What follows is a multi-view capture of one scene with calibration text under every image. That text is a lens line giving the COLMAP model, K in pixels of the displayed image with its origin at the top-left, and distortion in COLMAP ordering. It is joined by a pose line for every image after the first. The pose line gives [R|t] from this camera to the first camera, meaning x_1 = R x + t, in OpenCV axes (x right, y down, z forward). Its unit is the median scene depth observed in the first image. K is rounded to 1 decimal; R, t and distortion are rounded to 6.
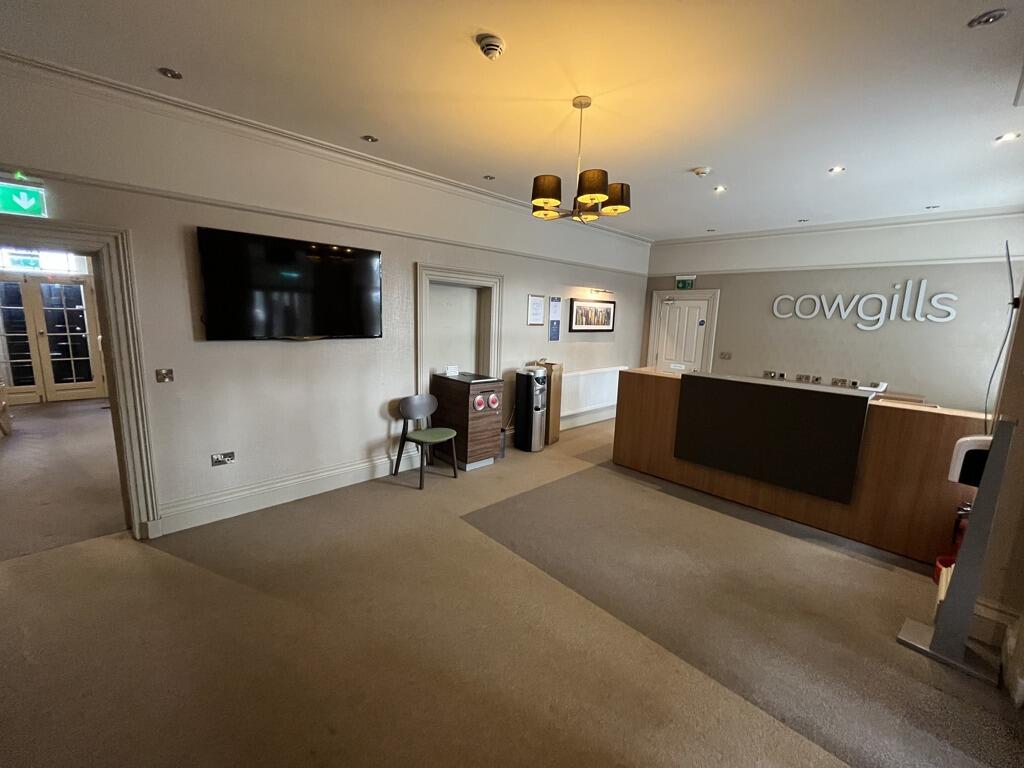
lens RADIAL K [[410.7, 0, 510.5], [0, 410.7, 382.1], [0, 0, 1]] dist [-0.003751, -0.001008]
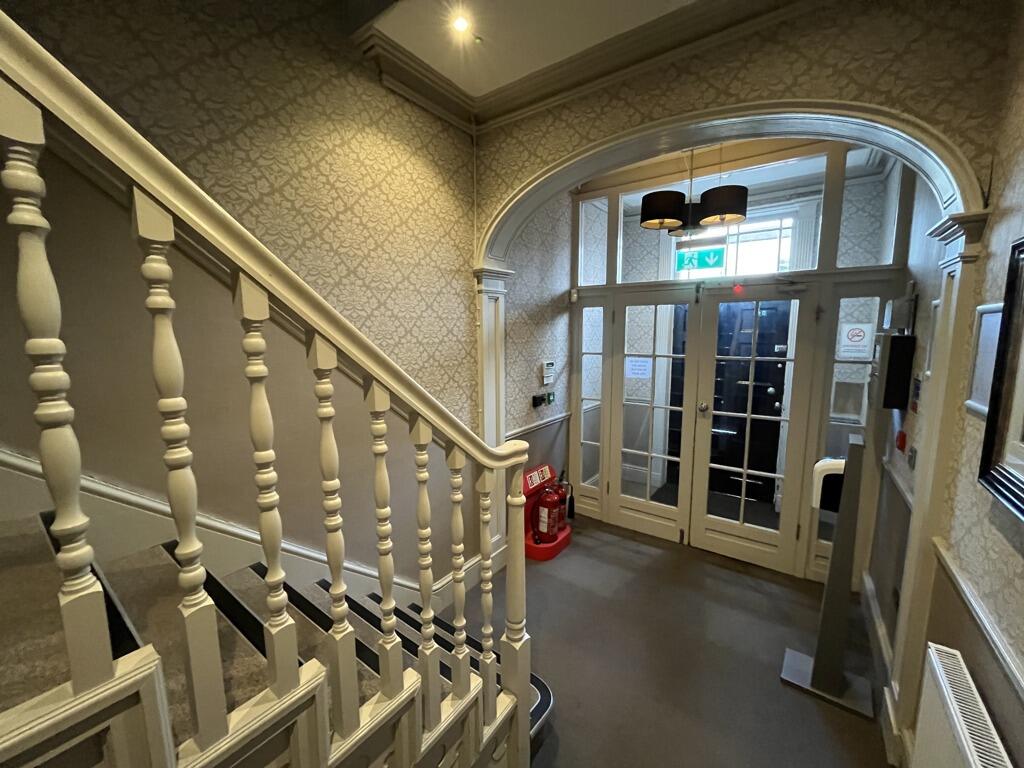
lens RADIAL K [[410.7, 0, 511.5], [0, 410.7, 384.6], [0, 0, 1]] dist [-0.003751, -0.001008]
pose [[0.192254, 0.103291, -0.975894, -0.726759], [-0.142646, 0.986825, 0.076346, -0.151089], [0.970923, 0.124529, 0.204455, 0.678042]]
